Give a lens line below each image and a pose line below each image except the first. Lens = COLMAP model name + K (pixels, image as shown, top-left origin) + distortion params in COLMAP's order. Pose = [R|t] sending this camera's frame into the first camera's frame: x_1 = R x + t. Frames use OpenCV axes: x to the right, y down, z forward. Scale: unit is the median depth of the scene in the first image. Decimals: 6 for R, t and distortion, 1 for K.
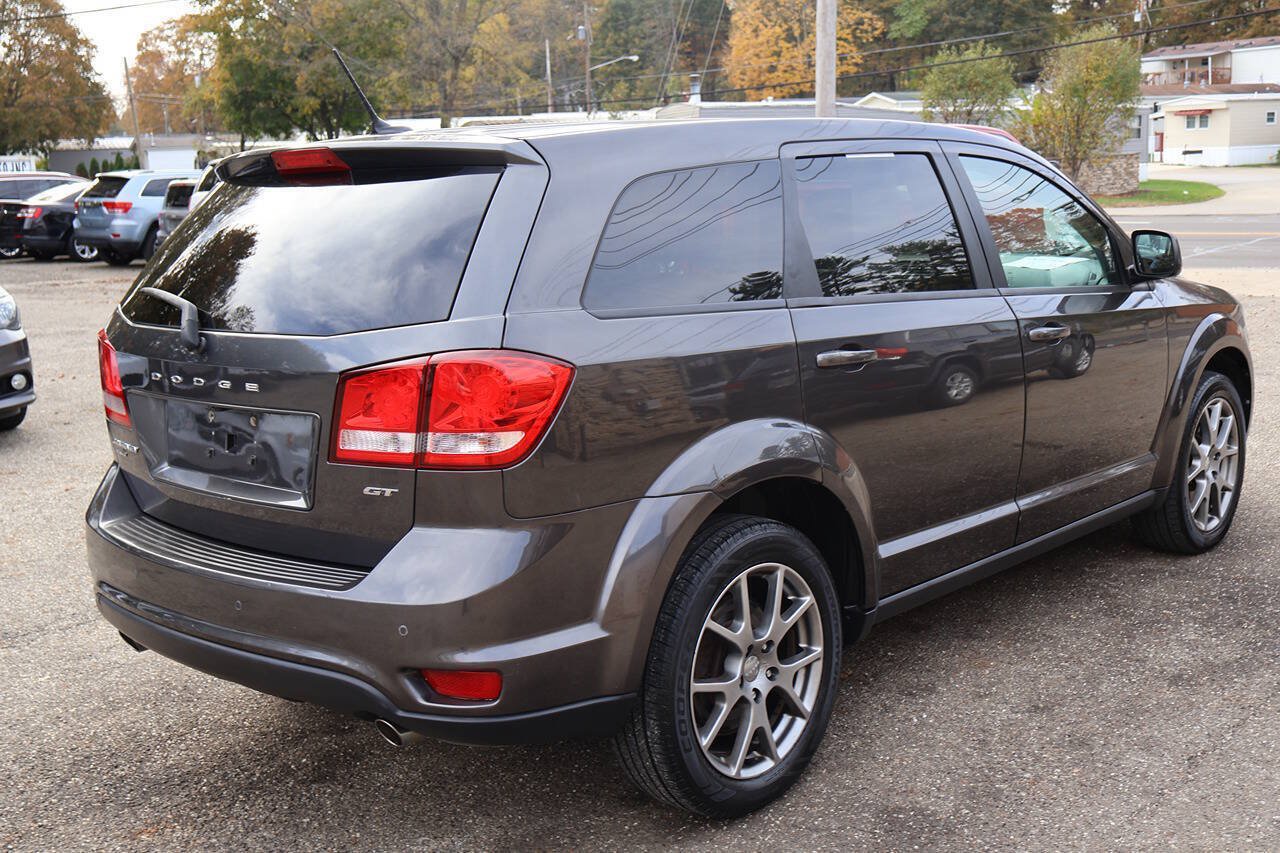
lens RADIAL K [[1406.6, 0, 633.7], [0, 1406.6, 428.5], [0, 0, 1]] dist [0.018896, -0.015197]
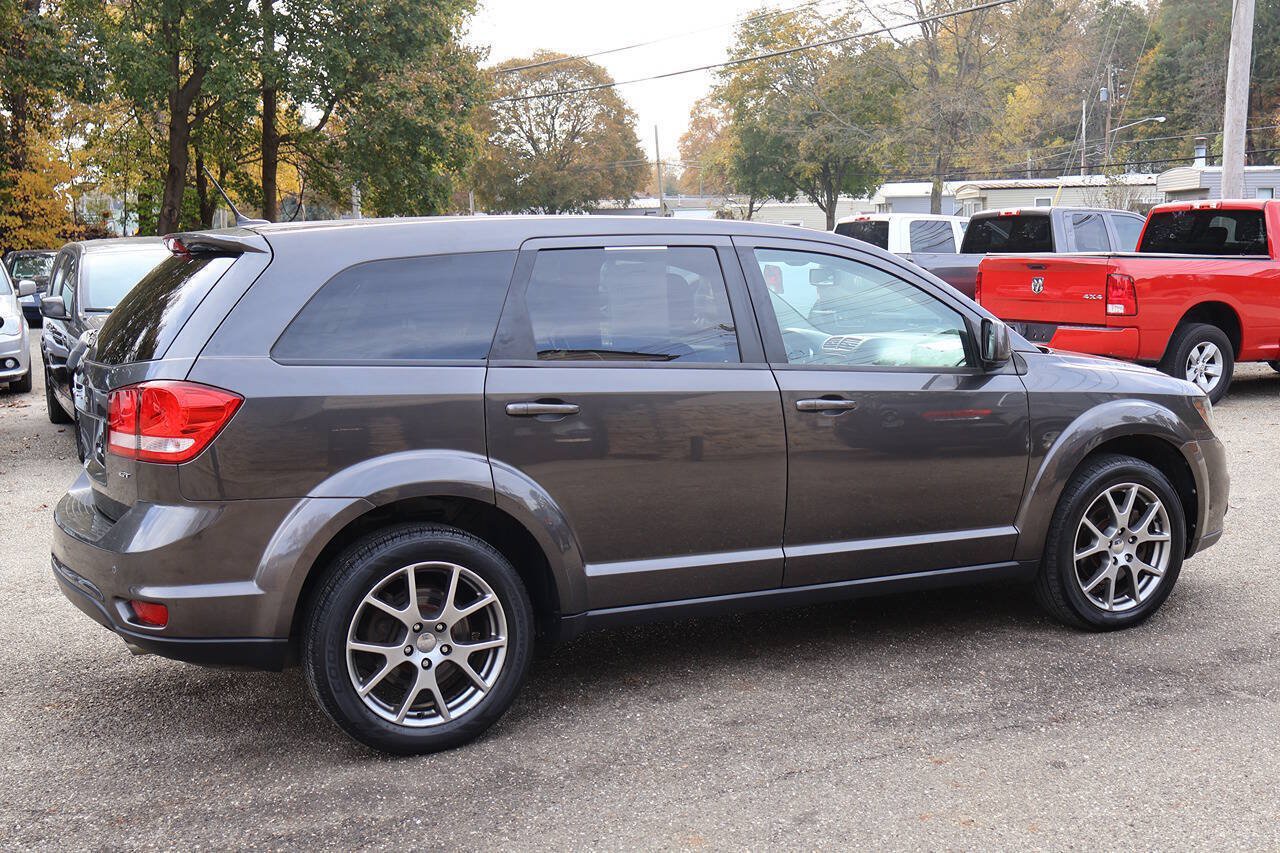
lens RADIAL K [[1406.6, 0, 633.7], [0, 1406.6, 428.5], [0, 0, 1]] dist [0.018896, -0.015197]
pose [[0.929410, 0.068250, -0.362683, 0.097056], [-0.083223, 0.996197, -0.025800, -0.001049], [0.359543, 0.054163, 0.931555, -0.019780]]
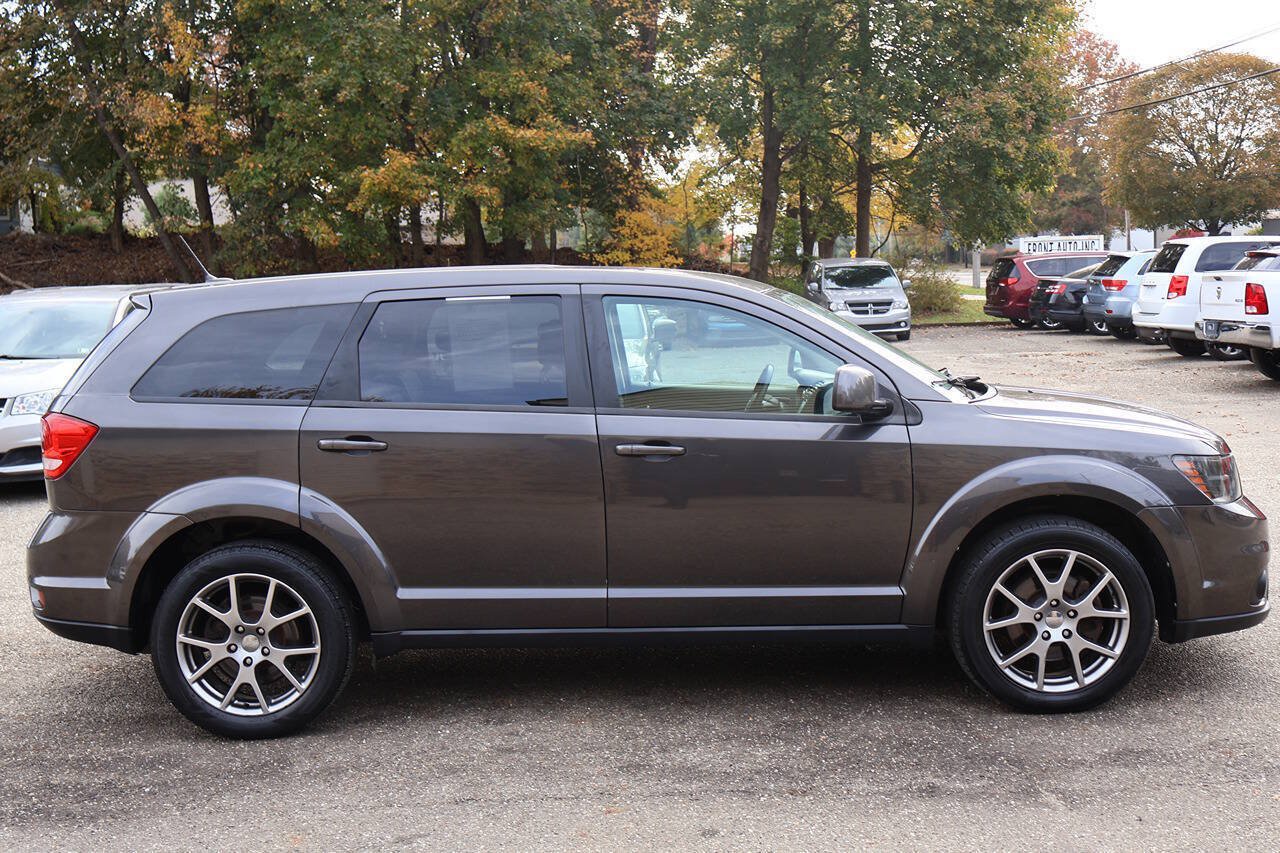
lens RADIAL K [[1406.6, 0, 633.7], [0, 1406.6, 428.5], [0, 0, 1]] dist [0.018896, -0.015197]
pose [[0.657709, 0.087087, -0.748221, 0.197059], [-0.120926, 0.992619, 0.009236, -0.016195], [0.743502, 0.084405, 0.663385, 0.039229]]
